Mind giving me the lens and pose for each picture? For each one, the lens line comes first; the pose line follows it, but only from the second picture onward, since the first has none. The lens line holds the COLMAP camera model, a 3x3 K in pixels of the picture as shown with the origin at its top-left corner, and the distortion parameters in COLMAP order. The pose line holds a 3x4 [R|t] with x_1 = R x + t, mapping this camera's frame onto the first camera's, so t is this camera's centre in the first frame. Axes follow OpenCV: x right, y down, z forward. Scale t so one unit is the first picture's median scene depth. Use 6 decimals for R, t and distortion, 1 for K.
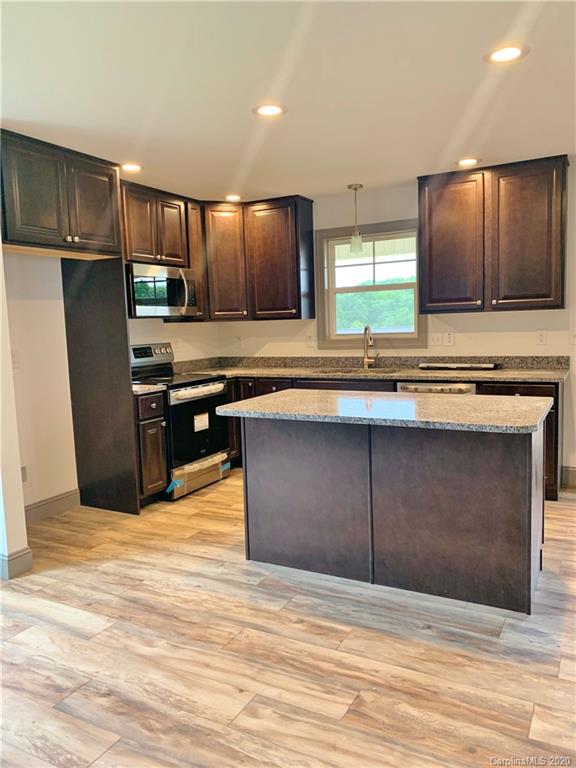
lens RADIAL K [[584.2, 0, 288.7], [0, 584.2, 383.7], [0, 0, 1]] dist [0.002564, 0.001042]
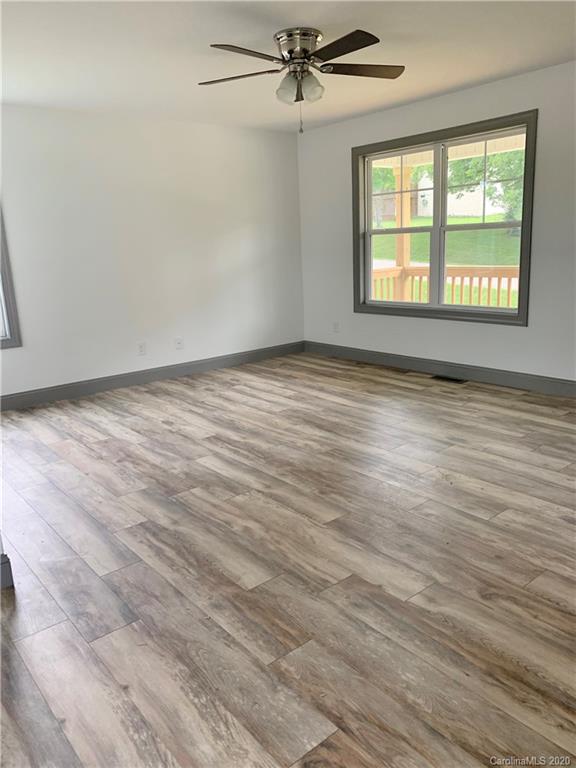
lens RADIAL K [[584.2, 0, 287.4], [0, 584.2, 384.0], [0, 0, 1]] dist [0.002564, 0.001042]
pose [[-0.923408, -0.052319, 0.380237, -0.706796], [0.059355, 0.959284, 0.276135, -0.113022], [-0.379202, 0.277554, -0.882706, 1.853113]]
